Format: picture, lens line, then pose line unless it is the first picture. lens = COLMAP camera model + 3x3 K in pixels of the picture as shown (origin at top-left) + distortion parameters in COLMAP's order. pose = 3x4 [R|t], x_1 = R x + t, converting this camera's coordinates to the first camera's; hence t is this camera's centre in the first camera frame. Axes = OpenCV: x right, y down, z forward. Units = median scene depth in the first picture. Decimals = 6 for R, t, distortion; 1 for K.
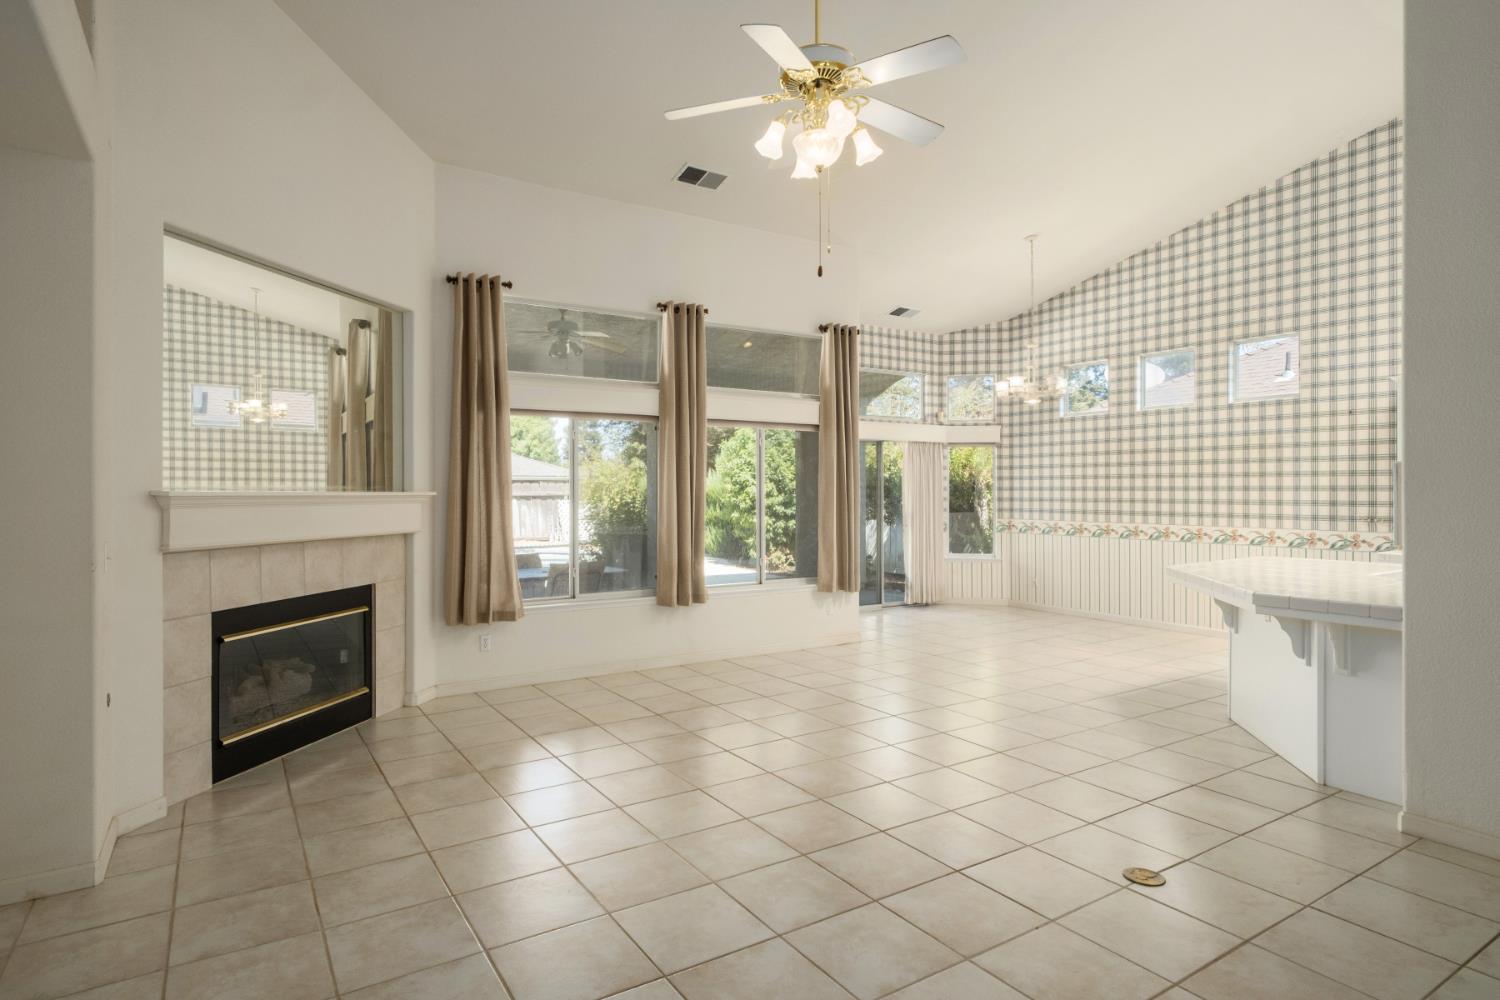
lens RADIAL K [[813.6, 0, 732.2], [0, 813.6, 497.1], [0, 0, 1]] dist [-0.003079, -0.000352]
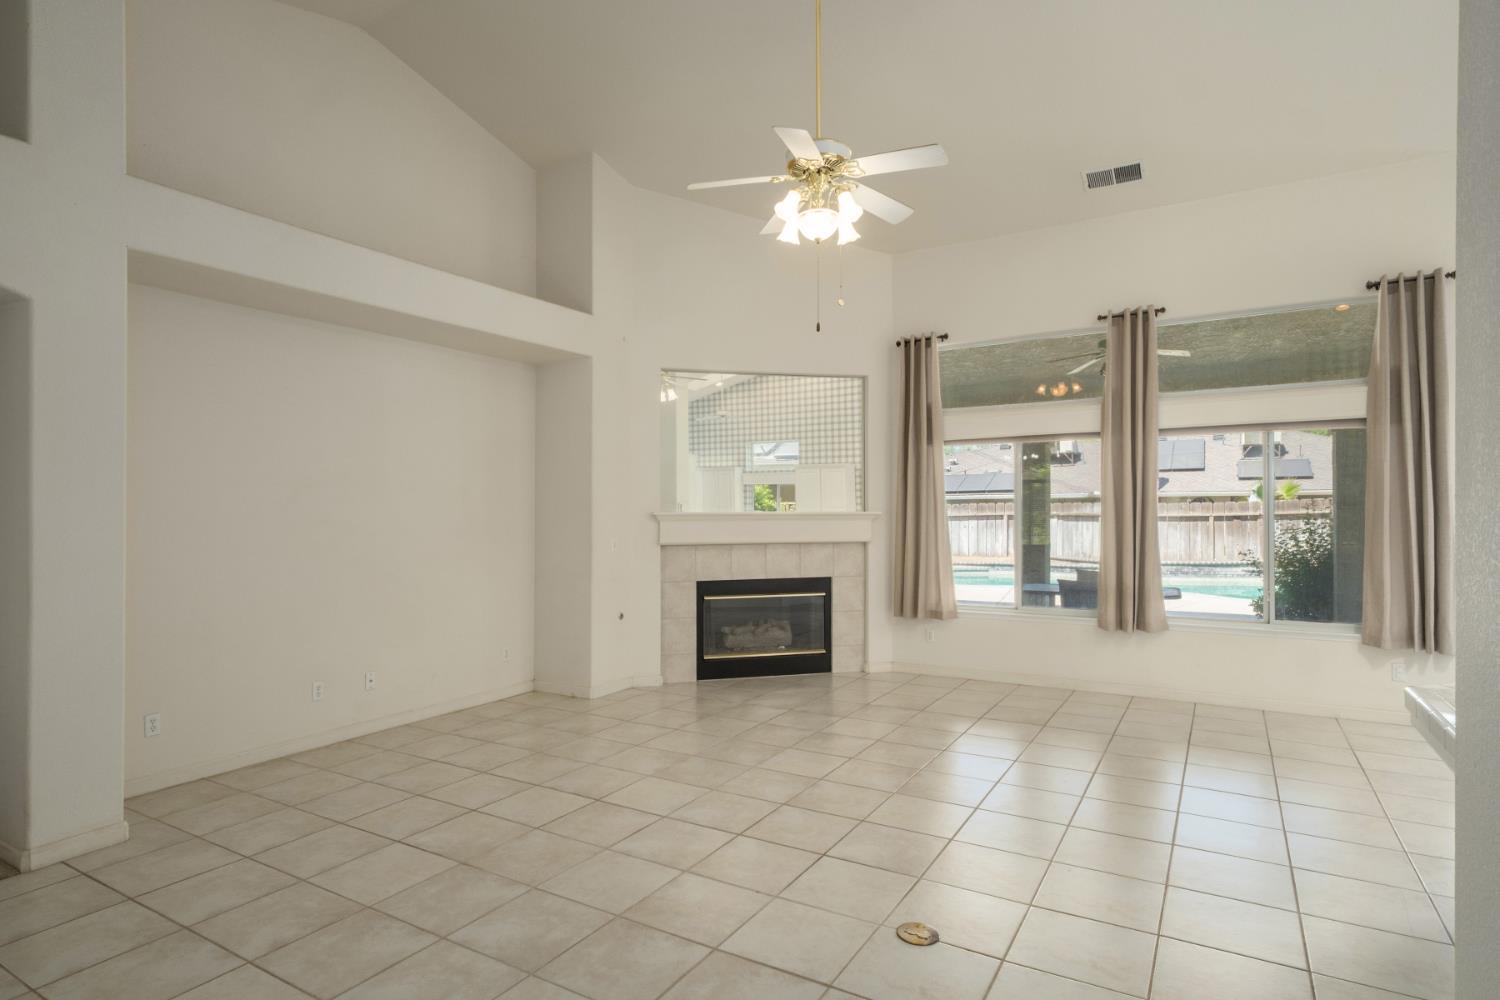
lens RADIAL K [[795.8, 0, 739.1], [0, 795.8, 504.9], [0, 0, 1]] dist [-0.002813, -0.000705]
pose [[0.444949, -0.008553, -0.895515, 0.716732], [-0.000786, 0.999950, -0.009941, -0.003487], [0.895555, 0.005127, 0.444921, 0.246338]]
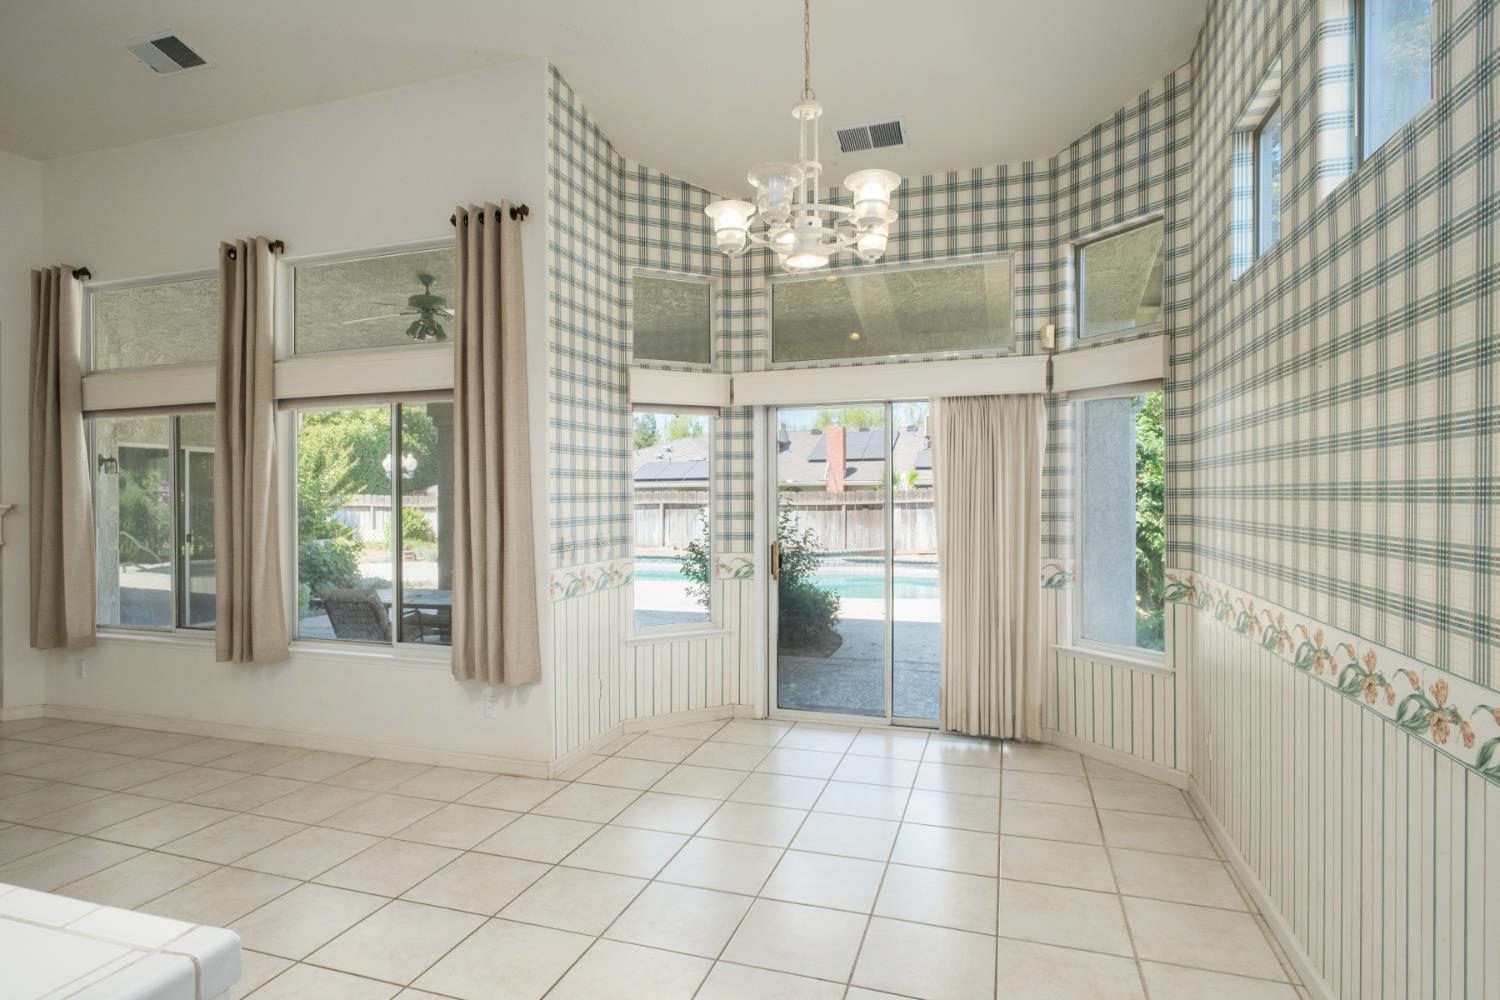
lens RADIAL K [[792.9, 0, 752.4], [0, 792.9, 510.5], [0, 0, 1]] dist [-0.001348, -0.000723]
pose [[0.640203, 0.011300, -0.768122, 0.981790], [-0.001590, 0.999909, 0.013385, -0.013653], [0.768204, -0.007348, 0.640163, 1.142152]]
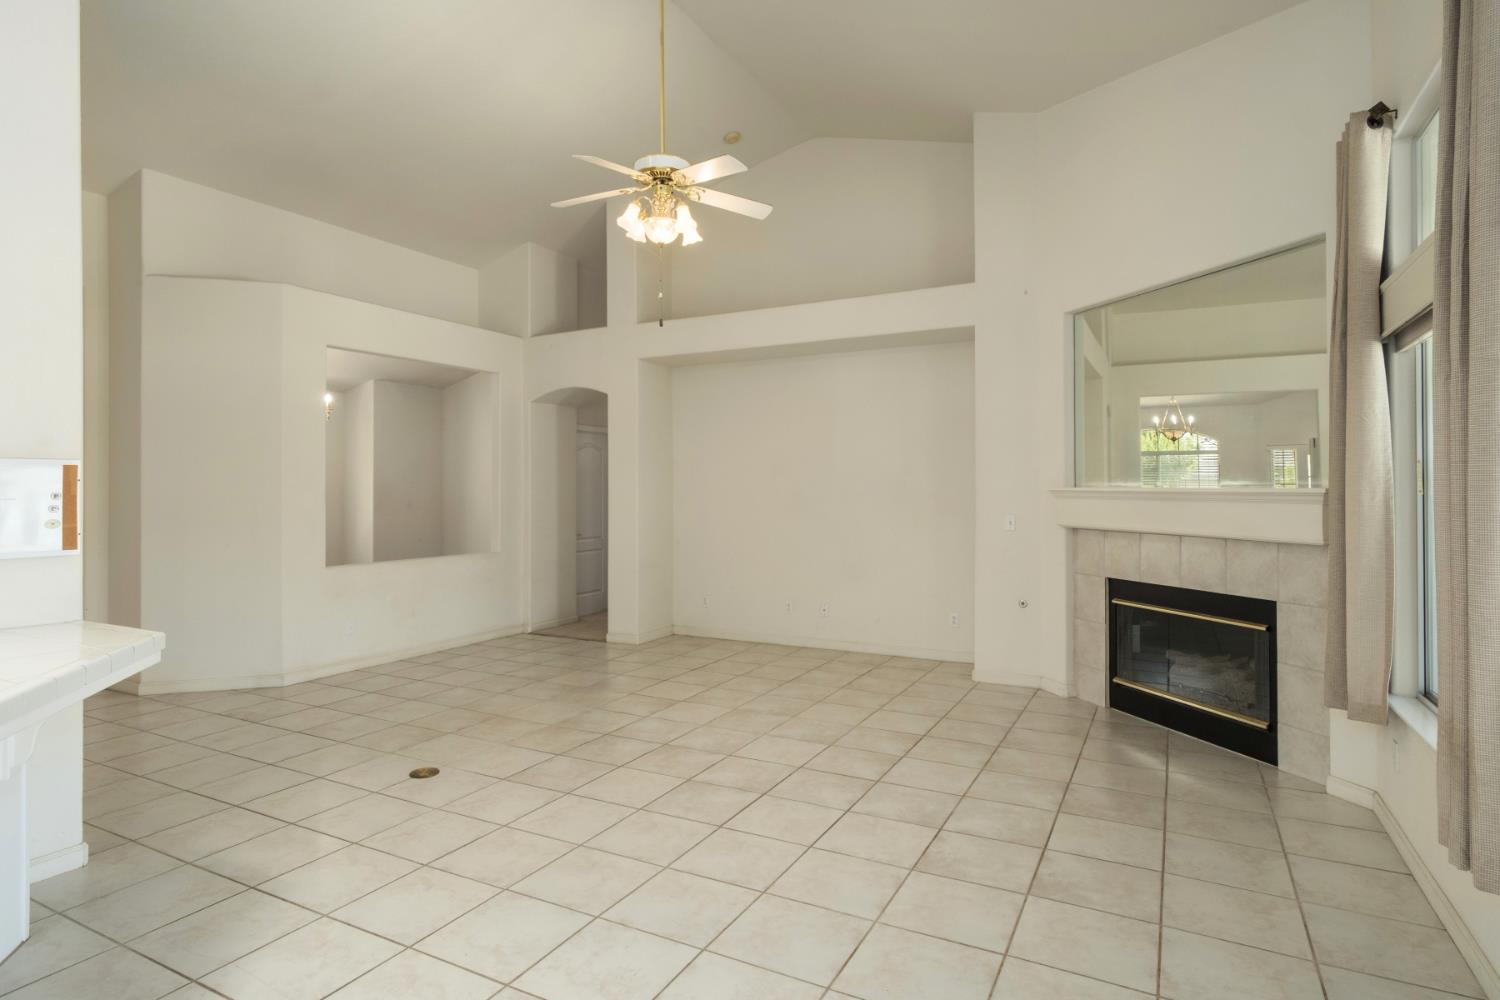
lens RADIAL K [[818.7, 0, 746.8], [0, 818.7, 469.2], [0, 0, 1]] dist [-0.003846, -0.001027]
pose [[-0.870426, -0.008837, -0.492220, 0.418956], [-0.000522, 0.999855, -0.017029, -0.010362], [0.492299, -0.014566, -0.870304, 1.448548]]
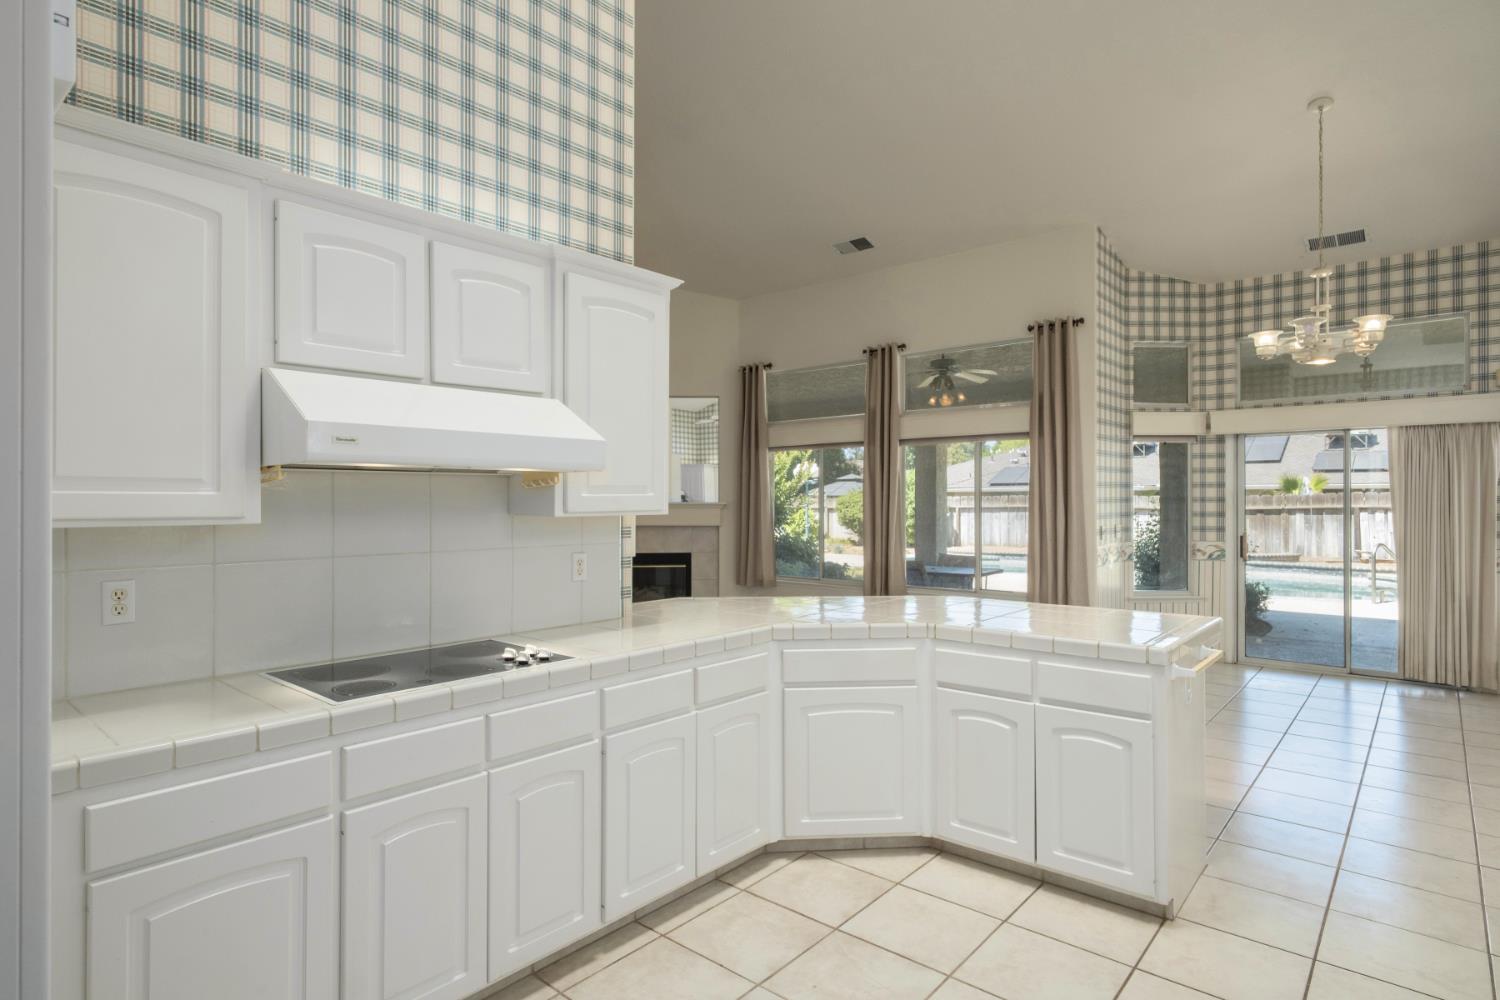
lens RADIAL K [[798.5, 0, 750.0], [0, 798.5, 500.0], [0, 0, 1]] dist [0.002551, 0.001354]
pose [[0.294369, 0.000916, -0.955692, 1.286505], [-0.009037, 0.999958, -0.001825, -0.008469], [0.955649, 0.009174, 0.294364, 0.603228]]
